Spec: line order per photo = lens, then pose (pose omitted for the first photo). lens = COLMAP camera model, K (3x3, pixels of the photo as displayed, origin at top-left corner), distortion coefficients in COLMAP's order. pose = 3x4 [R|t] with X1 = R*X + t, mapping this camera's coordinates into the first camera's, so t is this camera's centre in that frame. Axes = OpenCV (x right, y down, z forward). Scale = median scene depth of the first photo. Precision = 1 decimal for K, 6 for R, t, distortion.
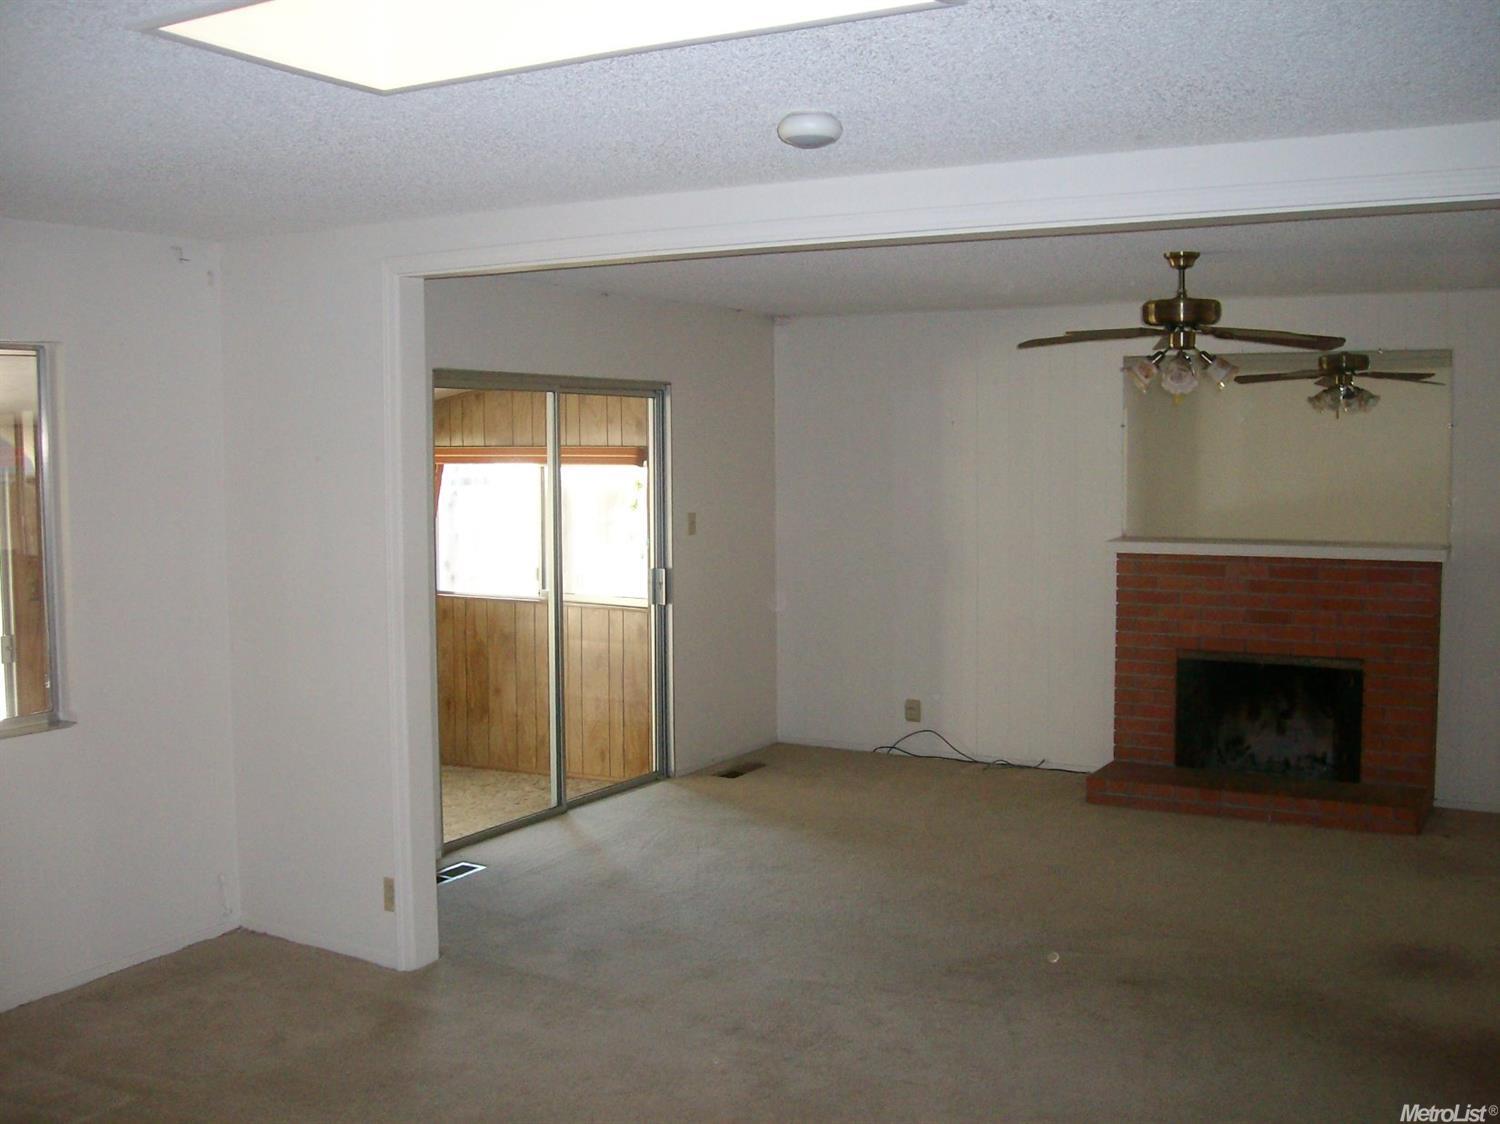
lens RADIAL K [[1524.9, 0, 755.1], [0, 1524.9, 558.2], [0, 0, 1]] dist [-0.157020, 0.117657]
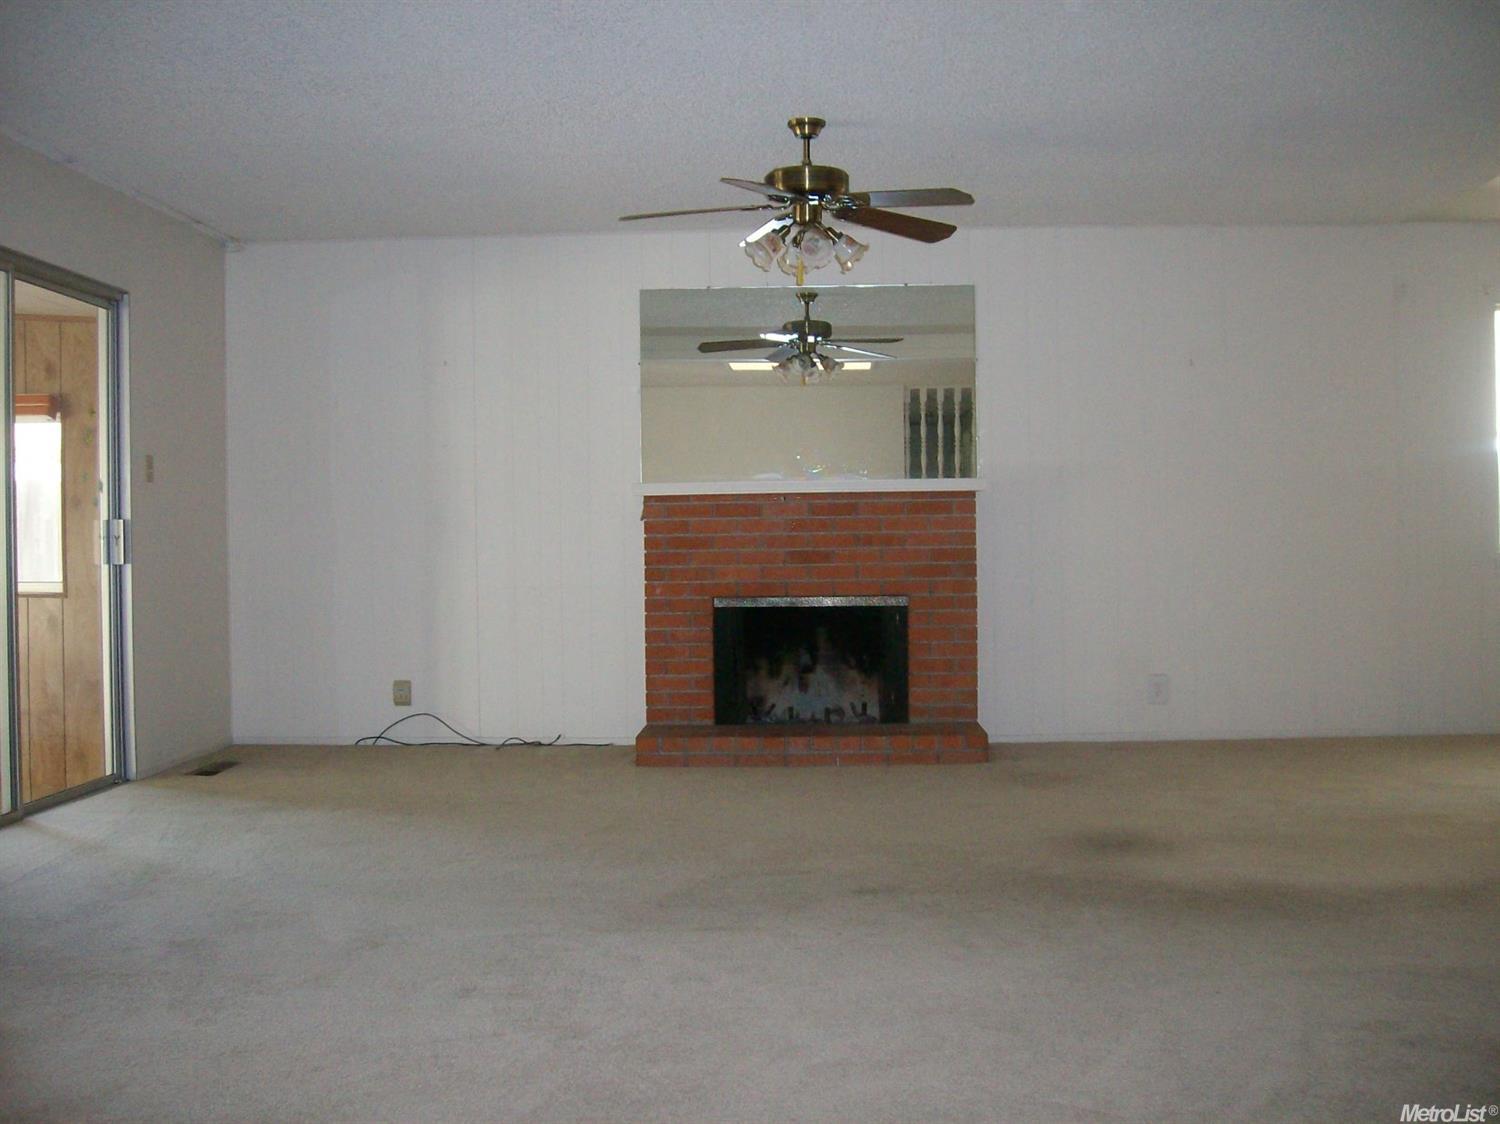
lens RADIAL K [[1524.9, 0, 755.1], [0, 1524.9, 558.2], [0, 0, 1]] dist [-0.157020, 0.117657]
pose [[0.884274, -0.012960, 0.466788, -0.135836], [0.039917, 0.998054, -0.047907, 0.081704], [-0.465259, 0.060996, 0.883071, 0.151834]]
